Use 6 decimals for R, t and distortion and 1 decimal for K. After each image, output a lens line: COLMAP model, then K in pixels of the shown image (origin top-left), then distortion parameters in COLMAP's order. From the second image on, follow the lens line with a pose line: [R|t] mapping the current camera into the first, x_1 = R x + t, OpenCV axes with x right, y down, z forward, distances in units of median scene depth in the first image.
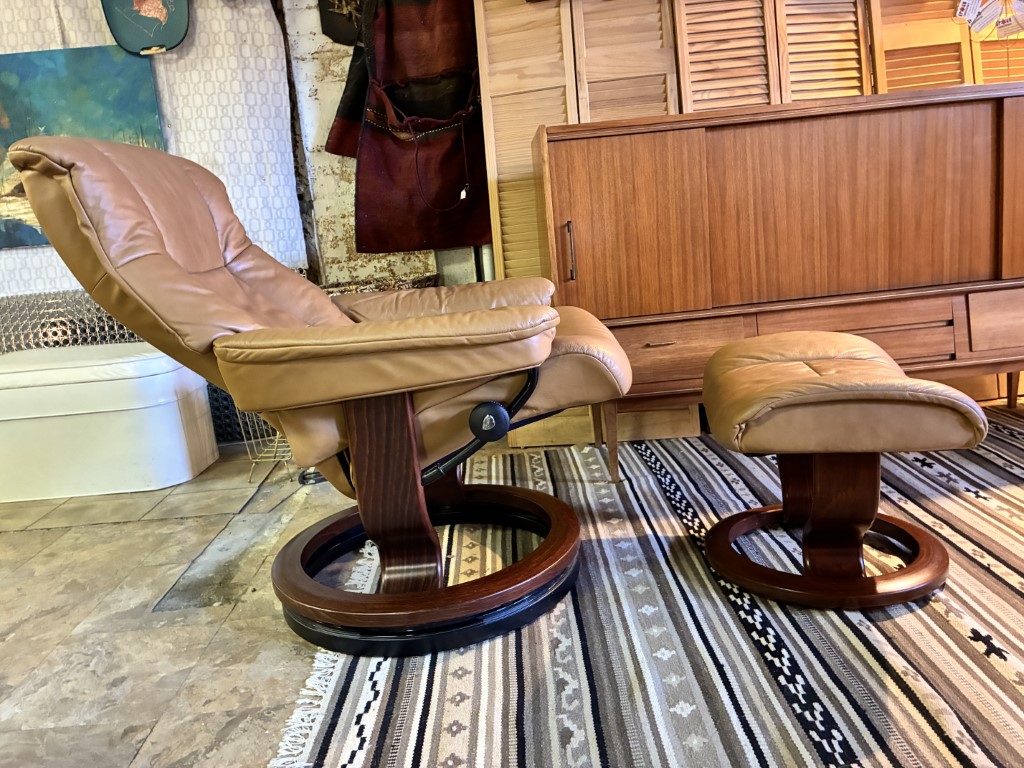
lens RADIAL K [[778.6, 0, 509.0], [0, 778.6, 382.0], [0, 0, 1]] dist [0.065210, -0.085472]
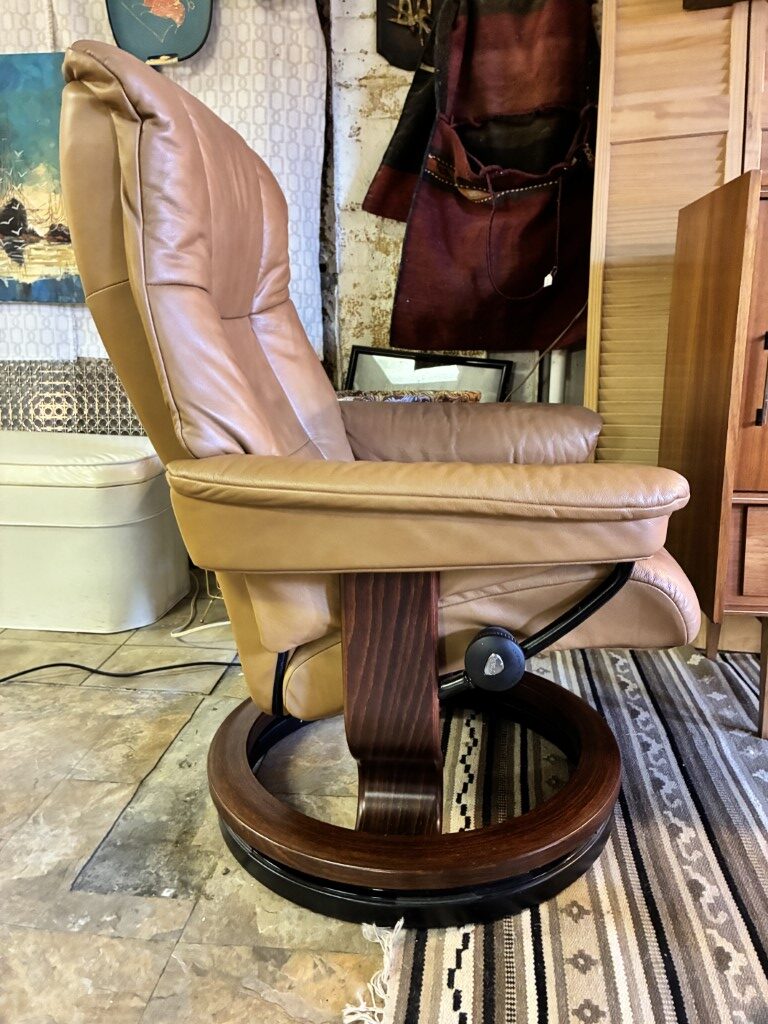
lens RADIAL K [[778.6, 0, 382.1], [0, 778.6, 510.6], [0, 0, 1]] dist [0.065210, -0.085472]
pose [[0.986911, 0.116071, -0.111956, -0.111152], [-0.111301, 0.992628, 0.047976, -0.048006], [0.116699, -0.034888, 0.992554, 0.269017]]
